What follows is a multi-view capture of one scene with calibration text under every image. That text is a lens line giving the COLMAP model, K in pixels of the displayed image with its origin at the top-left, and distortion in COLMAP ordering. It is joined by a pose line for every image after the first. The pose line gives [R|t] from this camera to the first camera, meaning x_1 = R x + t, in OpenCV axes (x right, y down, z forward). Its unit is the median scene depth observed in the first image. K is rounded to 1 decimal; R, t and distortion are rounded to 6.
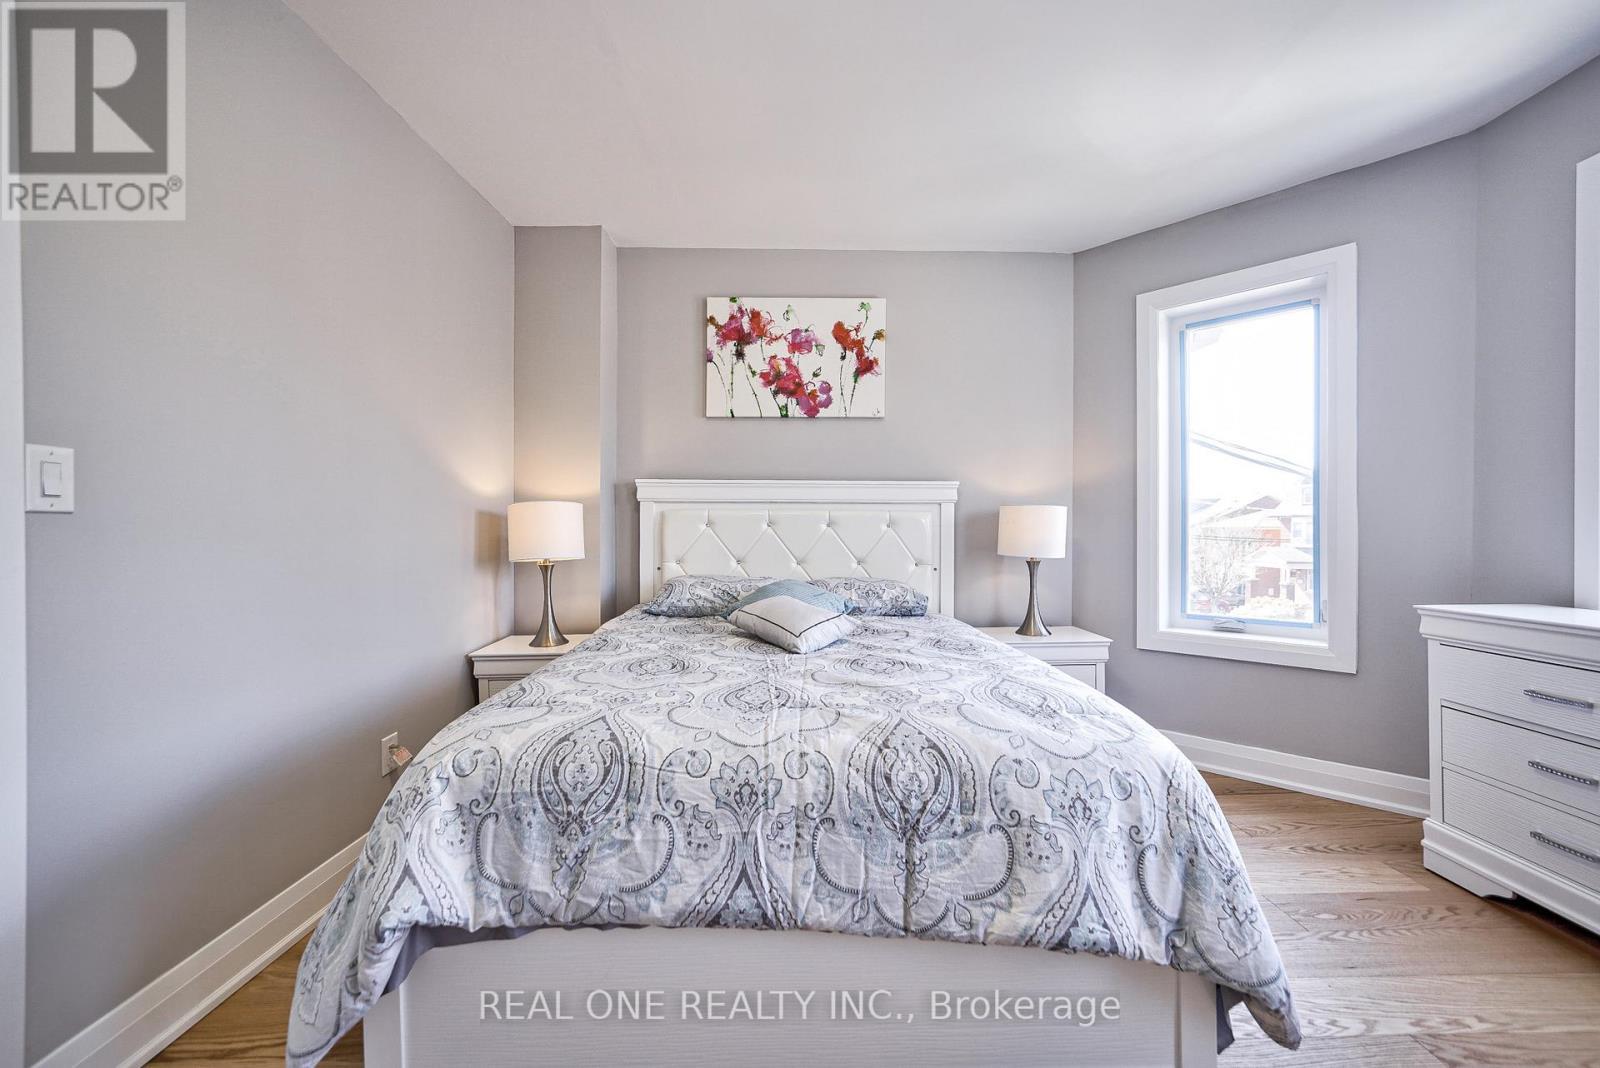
lens RADIAL K [[639.6, 0, 807.0], [0, 639.6, 524.5], [0, 0, 1]] dist [-0.001192, 0.000847]
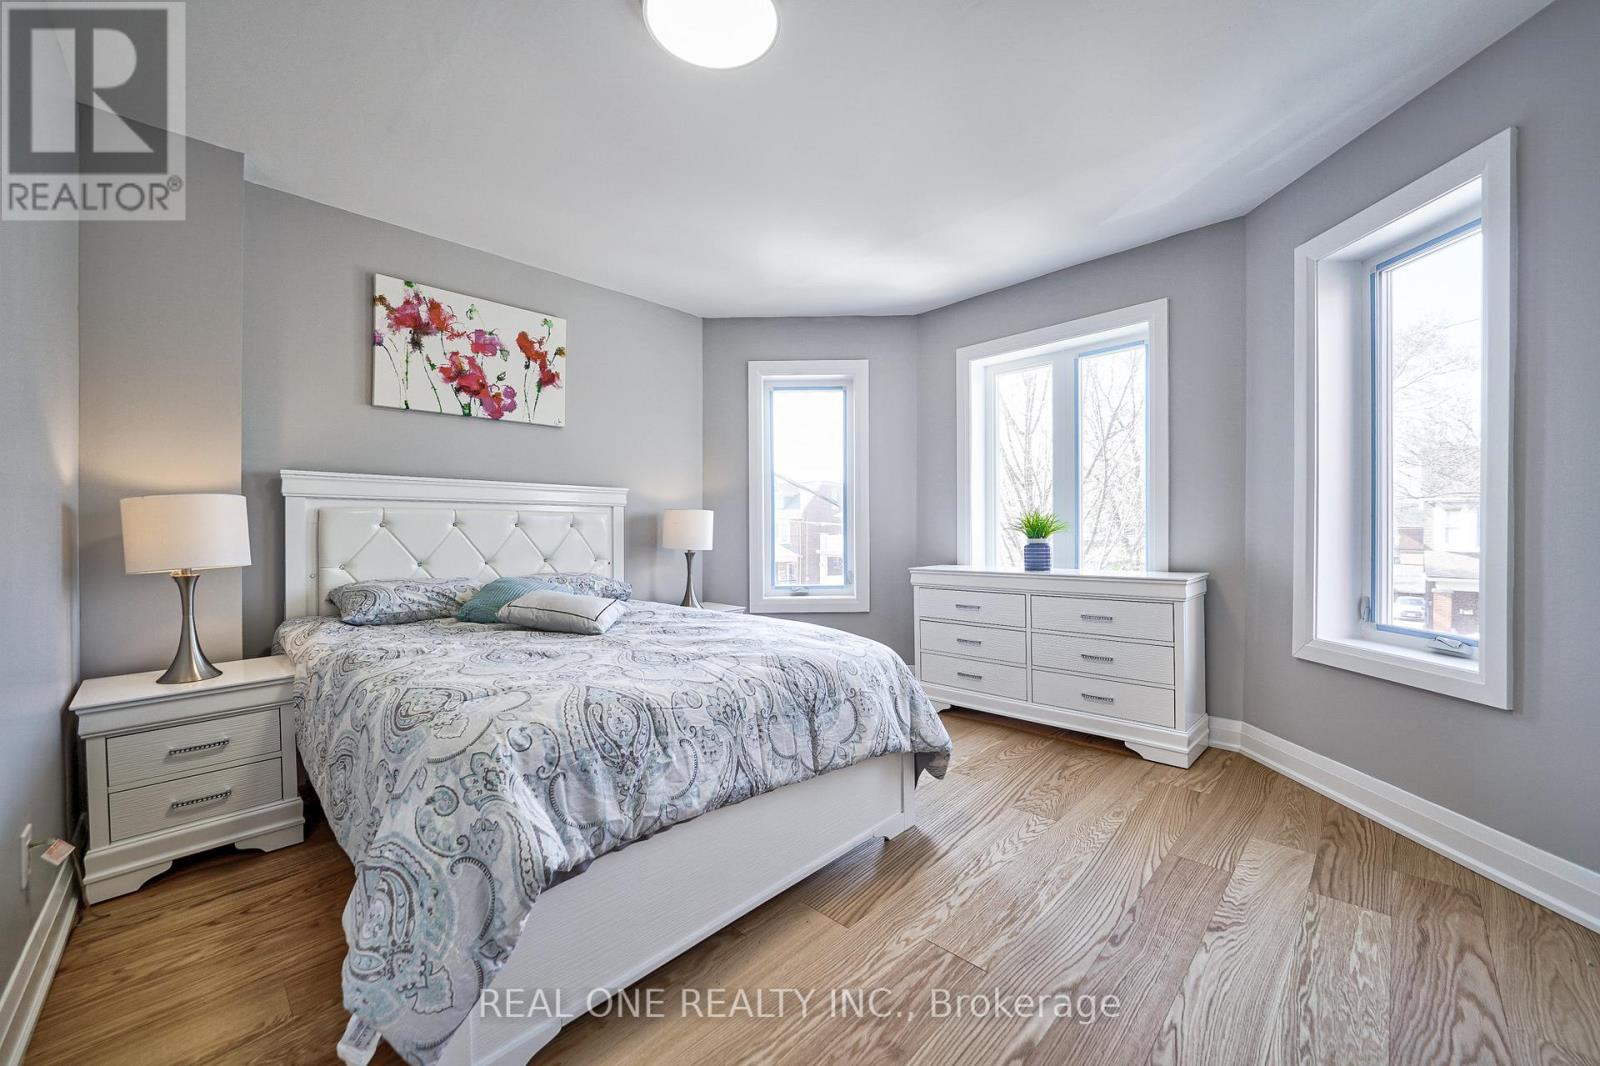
lens RADIAL K [[593.9, 0, 804.3], [0, 593.9, 525.4], [0, 0, 1]] dist [-0.008286, 0.000164]
pose [[0.722545, -0.000379, 0.691324, -0.356725], [0.000836, 1.000000, -0.000326, 0.002823], [-0.691324, 0.000813, 0.722545, -0.028751]]
